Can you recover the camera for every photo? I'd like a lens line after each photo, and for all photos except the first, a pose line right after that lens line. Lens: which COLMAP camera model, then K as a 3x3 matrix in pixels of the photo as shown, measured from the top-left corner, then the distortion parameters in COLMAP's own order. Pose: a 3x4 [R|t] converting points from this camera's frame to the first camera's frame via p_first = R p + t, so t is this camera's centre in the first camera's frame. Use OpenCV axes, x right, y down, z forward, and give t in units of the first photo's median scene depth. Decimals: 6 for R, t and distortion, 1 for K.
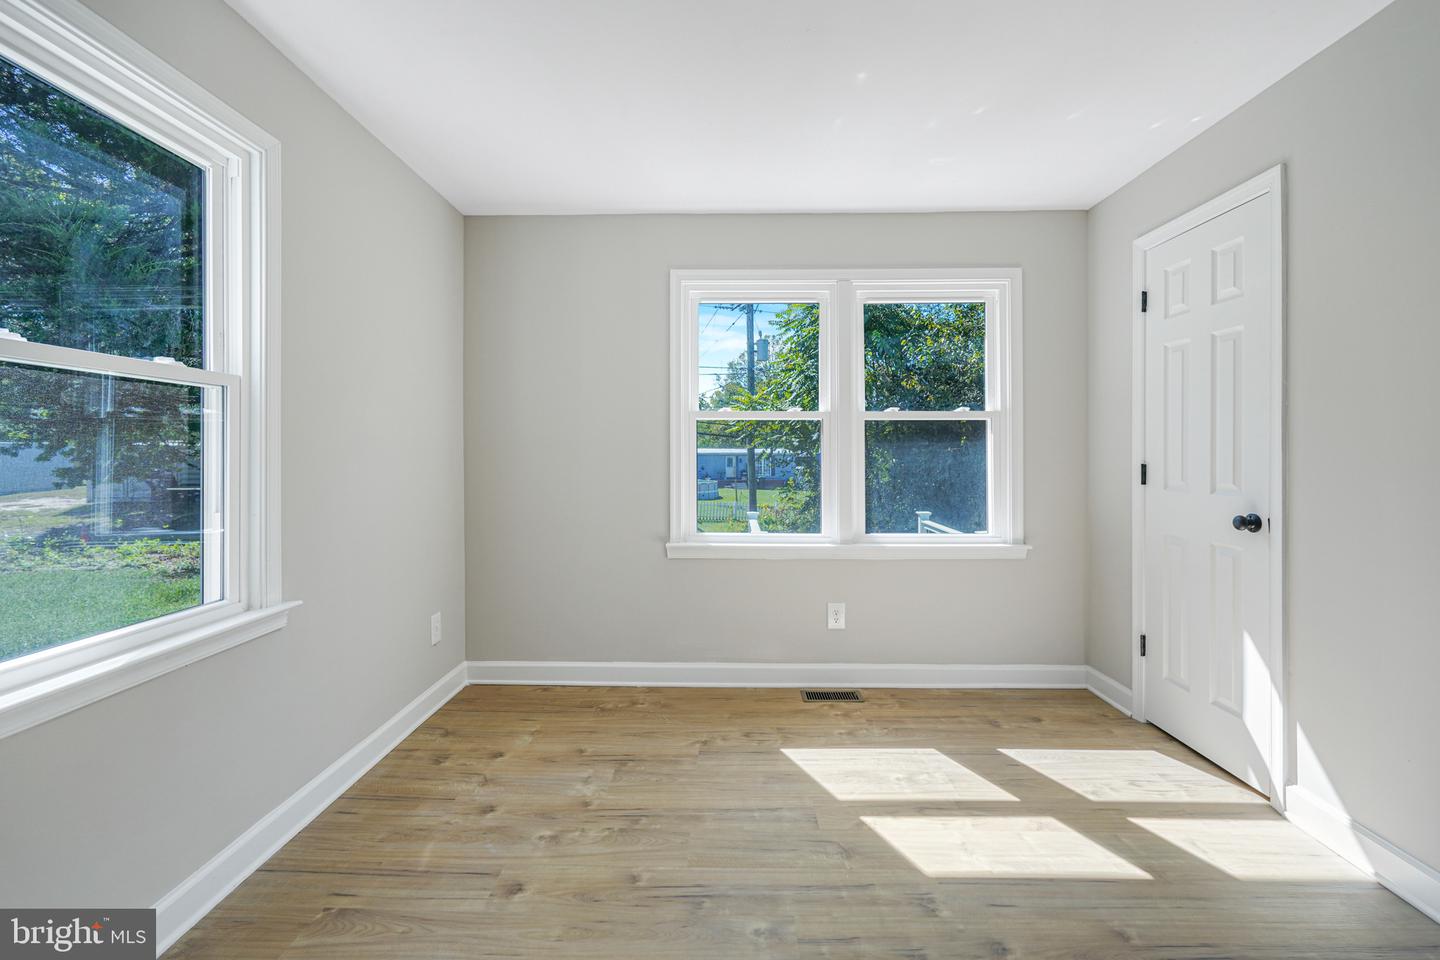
lens RADIAL K [[616.2, 0, 742.9], [0, 616.2, 456.5], [0, 0, 1]] dist [-0.014454, 0.007870]
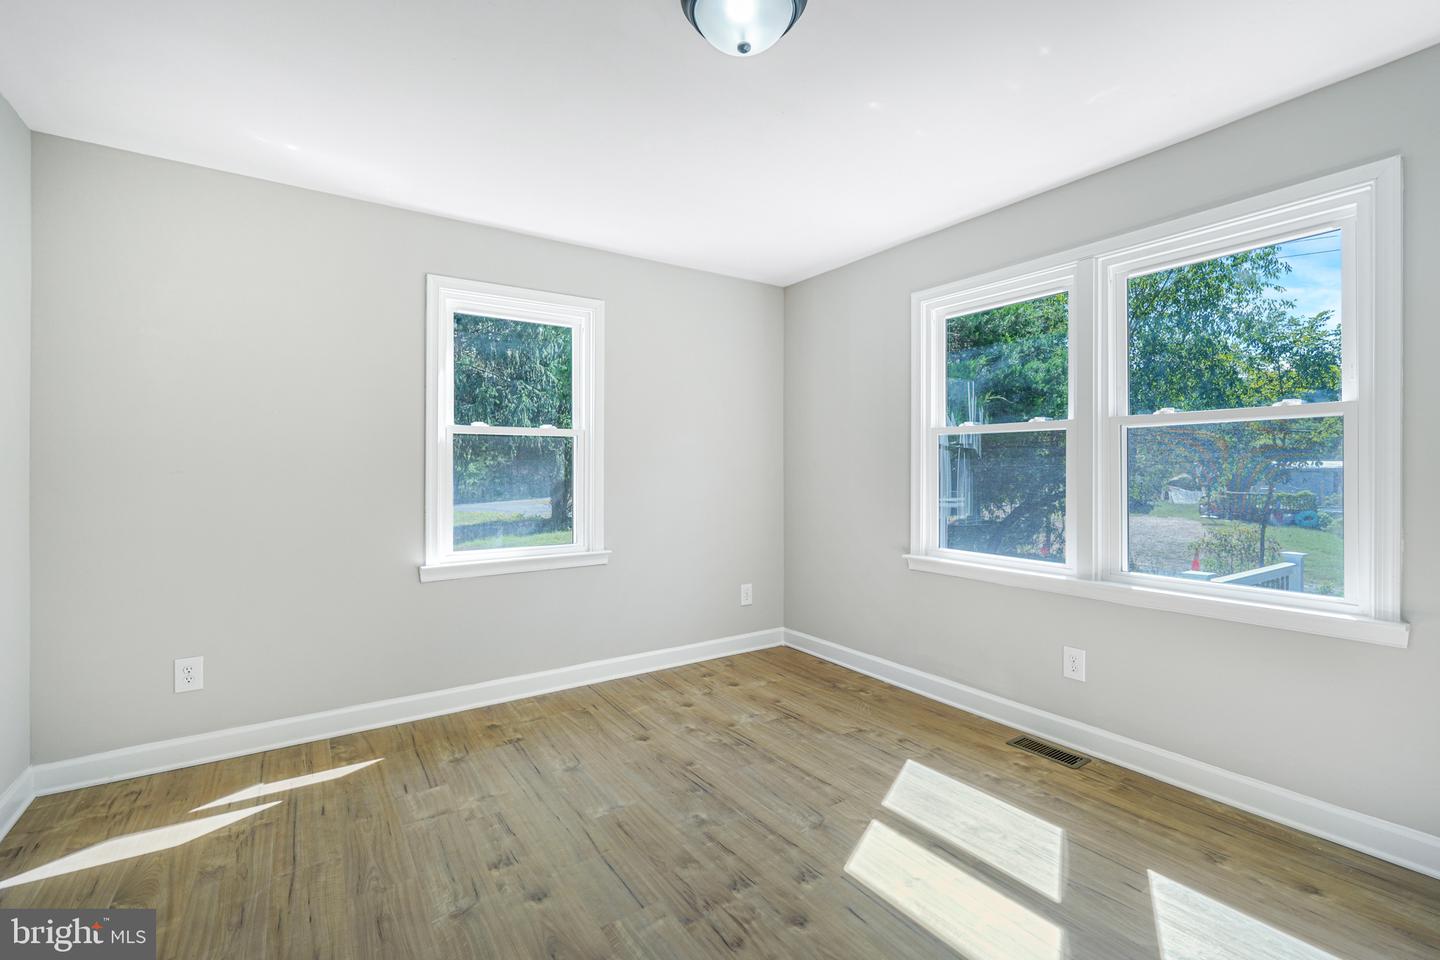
lens RADIAL K [[640.3, 0, 711.6], [0, 640.3, 476.9], [0, 0, 1]] dist [-0.013104, 0.001224]
pose [[0.559613, 0.011271, -0.828678, 0.738065], [-0.001707, 0.999921, 0.012447, -0.006382], [0.828753, -0.005551, 0.559588, 0.133968]]
